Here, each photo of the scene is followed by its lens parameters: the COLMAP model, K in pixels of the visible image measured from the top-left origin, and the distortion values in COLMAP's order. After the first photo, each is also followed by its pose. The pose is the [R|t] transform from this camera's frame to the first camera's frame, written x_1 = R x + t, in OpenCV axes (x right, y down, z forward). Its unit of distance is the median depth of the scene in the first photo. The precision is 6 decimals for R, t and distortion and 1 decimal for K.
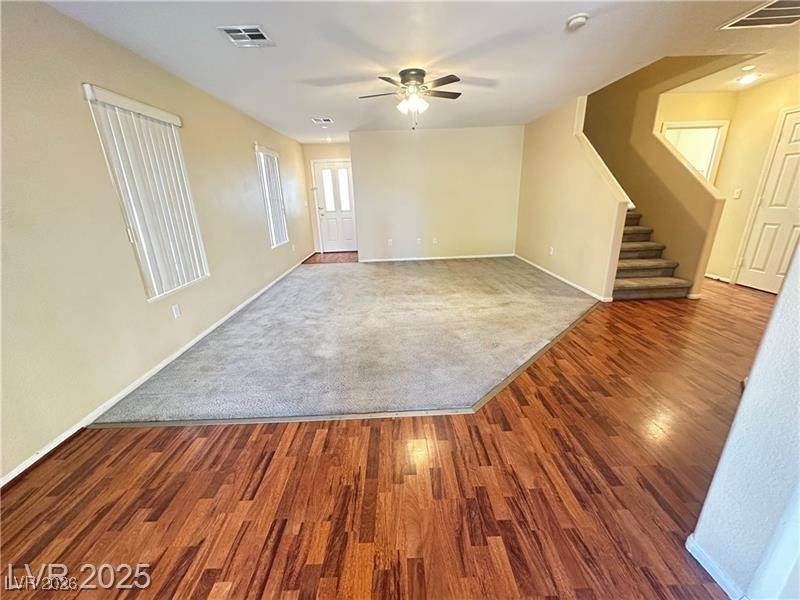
lens RADIAL K [[320.5, 0, 400.0], [0, 320.5, 300.0], [0, 0, 1]] dist [-0.001900, 0.000162]
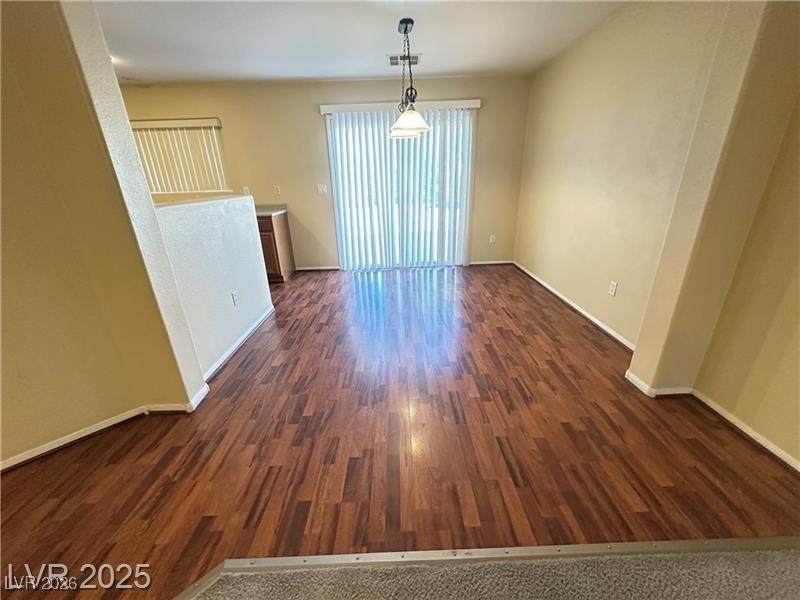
lens RADIAL K [[320.5, 0, 400.0], [0, 320.5, 300.0], [0, 0, 1]] dist [-0.001900, 0.000162]
pose [[-0.998101, 0.055899, 0.025862, -0.077721], [0.059640, 0.772302, 0.632449, -0.223880], [0.015380, 0.632791, -0.774170, 0.703377]]
